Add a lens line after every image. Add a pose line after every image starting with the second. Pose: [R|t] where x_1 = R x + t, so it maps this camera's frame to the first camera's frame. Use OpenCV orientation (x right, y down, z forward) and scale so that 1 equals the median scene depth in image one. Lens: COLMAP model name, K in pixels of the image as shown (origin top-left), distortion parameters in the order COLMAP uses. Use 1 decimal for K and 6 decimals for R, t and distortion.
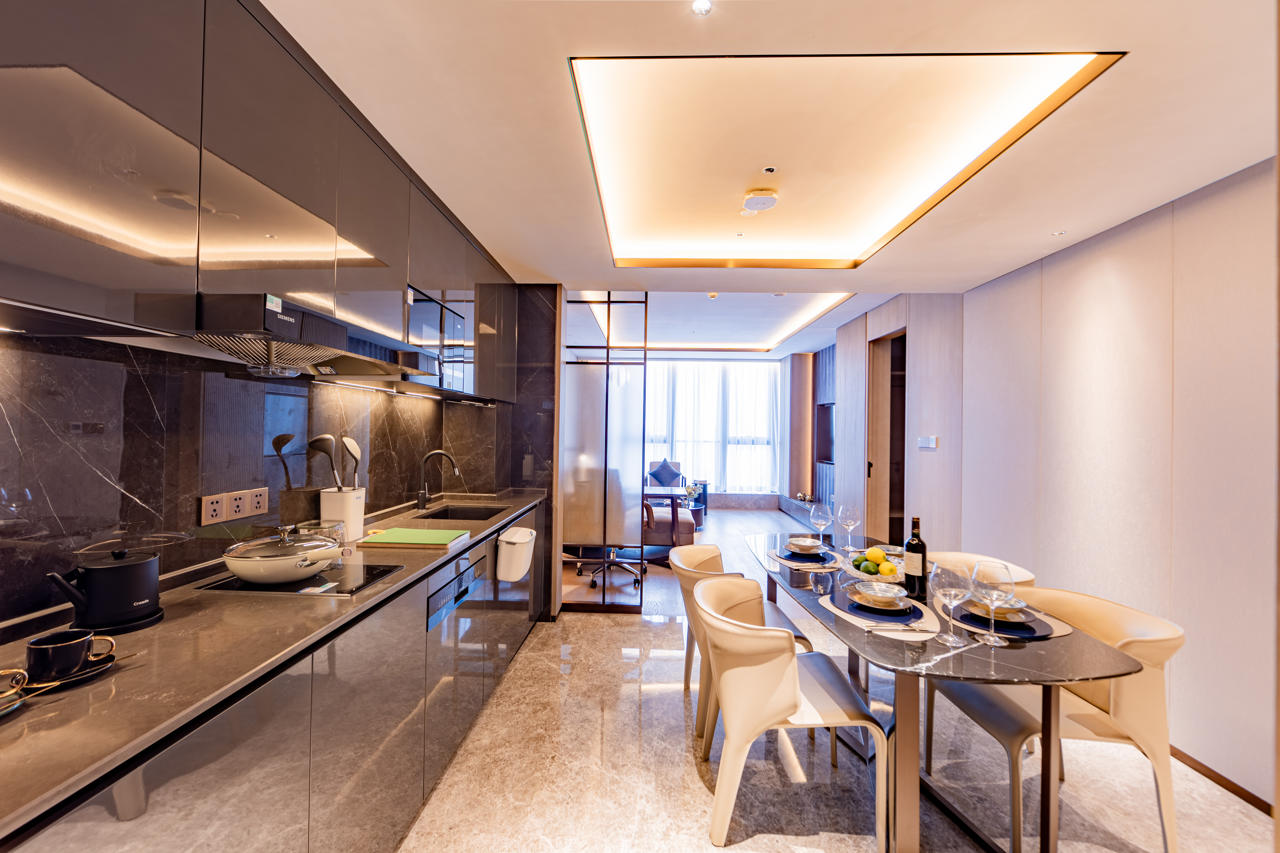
lens RADIAL K [[499.7, 0, 636.7], [0, 499.7, 424.5], [0, 0, 1]] dist [0.002637, 0.000059]
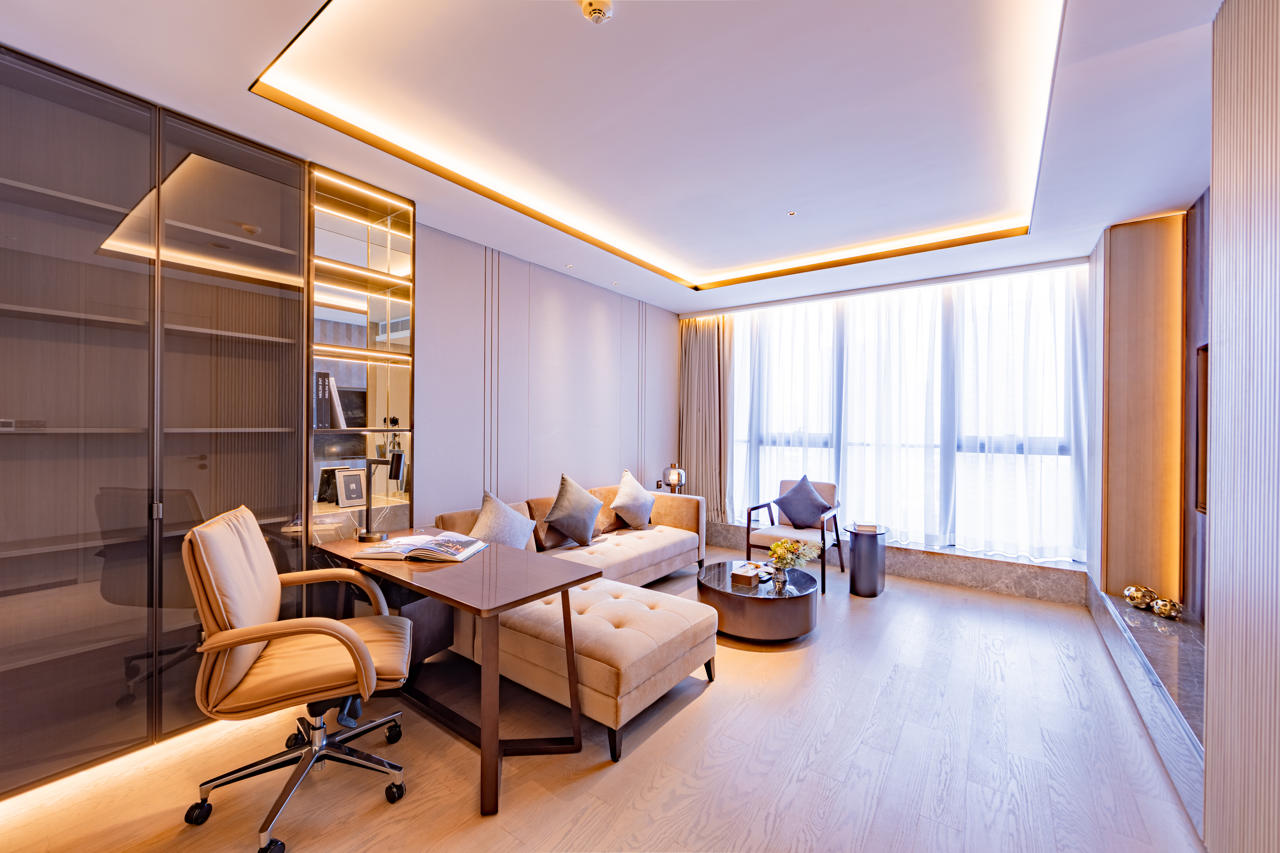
lens RADIAL K [[499.7, 0, 643.9], [0, 499.7, 423.6], [0, 0, 1]] dist [0.002637, 0.000059]
pose [[0.828148, -0.010718, -0.560406, 0.230274], [0.012462, 0.999922, -0.000708, 0.009527], [0.560370, -0.006397, 0.828218, 0.473505]]
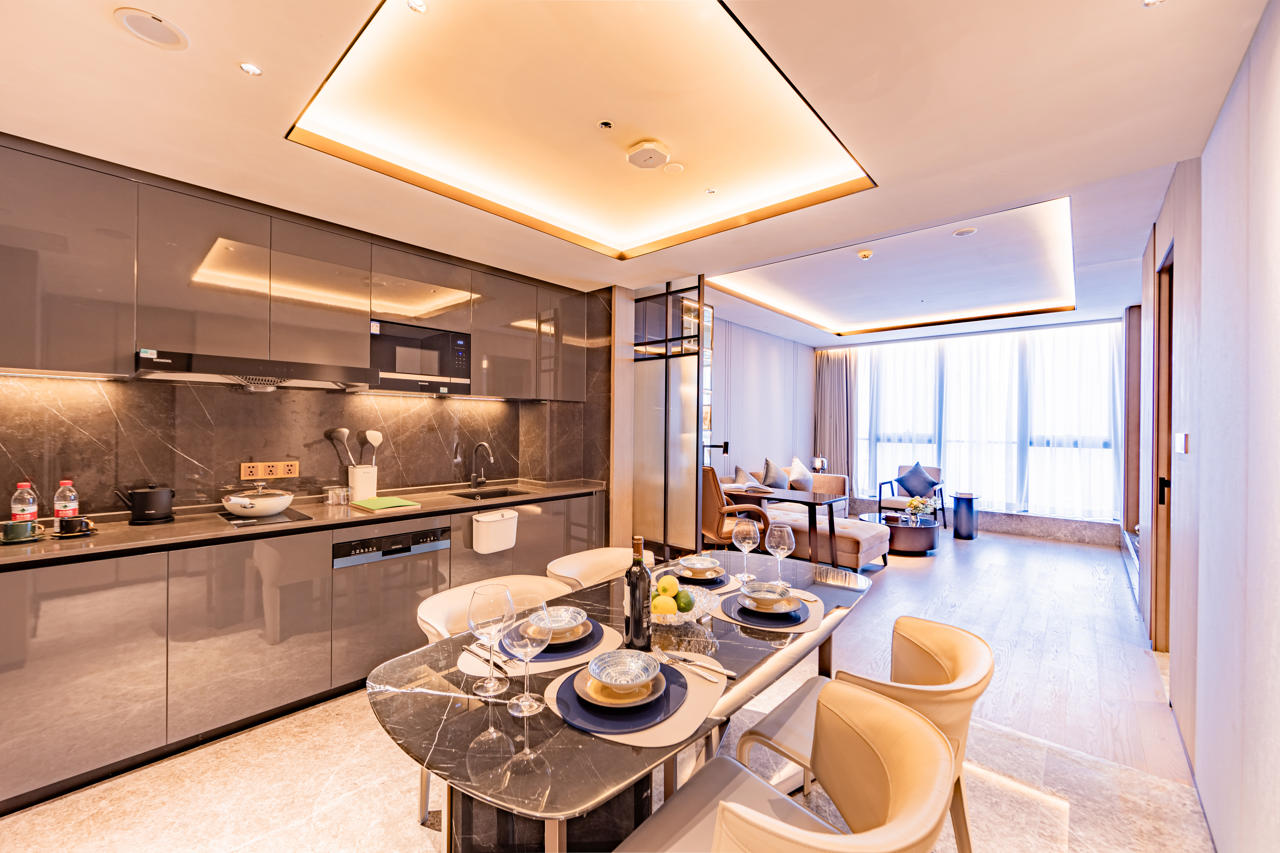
lens RADIAL K [[499.7, 0, 641.8], [0, 499.7, 424.0], [0, 0, 1]] dist [0.002637, 0.000059]
pose [[0.764370, -0.010577, -0.644692, 0.249531], [0.010323, 0.999938, -0.004166, 0.005457], [0.644696, -0.003471, 0.764431, 0.106125]]
